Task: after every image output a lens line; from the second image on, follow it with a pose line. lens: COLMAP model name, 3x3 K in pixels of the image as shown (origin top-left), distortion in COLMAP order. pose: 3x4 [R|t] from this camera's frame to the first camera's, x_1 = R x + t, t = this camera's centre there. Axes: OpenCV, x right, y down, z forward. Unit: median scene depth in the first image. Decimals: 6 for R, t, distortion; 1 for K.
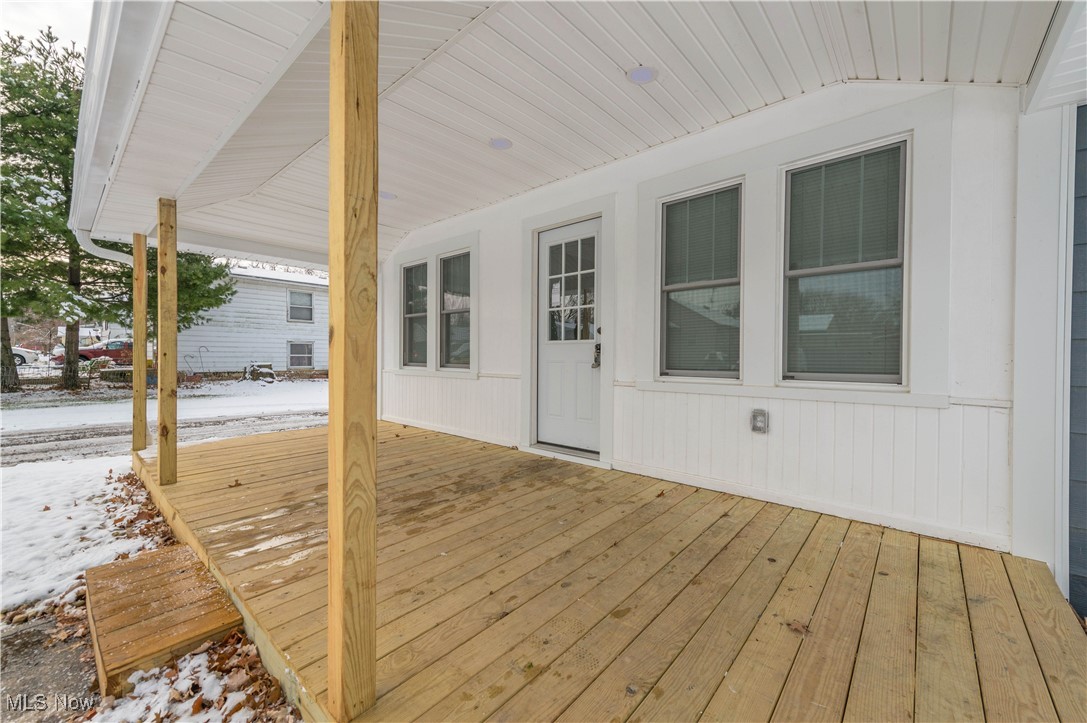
lens RADIAL K [[427.2, 0, 559.8], [0, 427.2, 359.3], [0, 0, 1]] dist [0.013411, -0.004310]
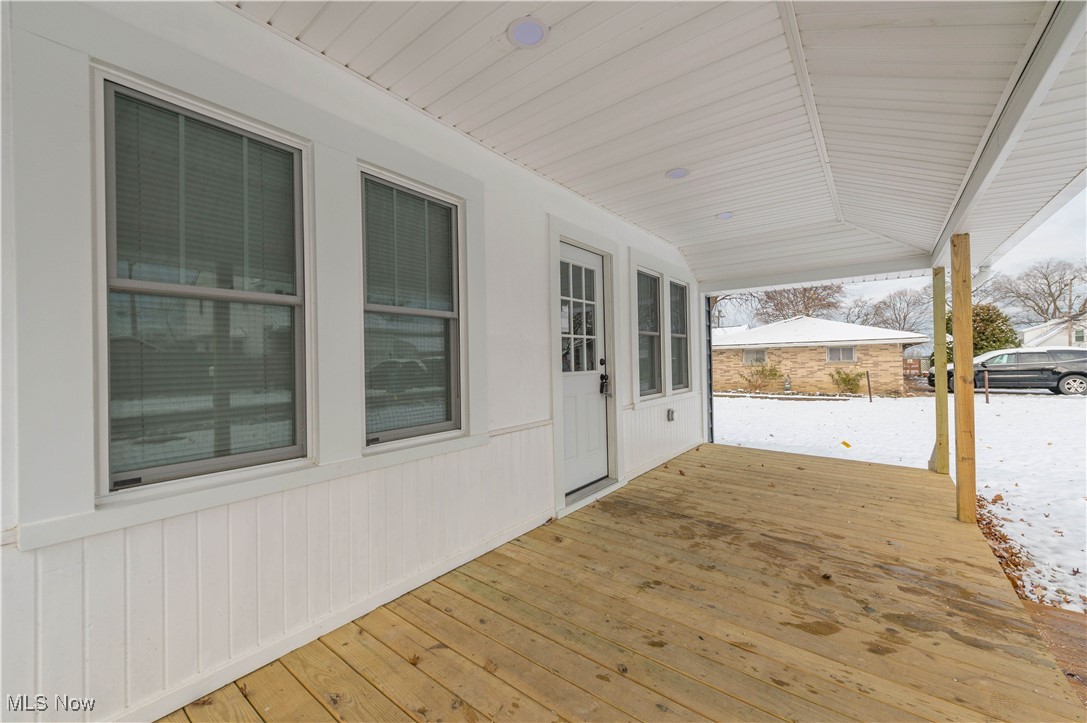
lens RADIAL K [[427.2, 0, 553.3], [0, 427.2, 361.6], [0, 0, 1]] dist [0.013411, -0.004310]
pose [[-0.058580, -0.008835, 0.998244, -1.050848], [0.024520, 0.999646, 0.010287, -0.089656], [-0.997982, 0.025079, -0.058342, 1.297555]]
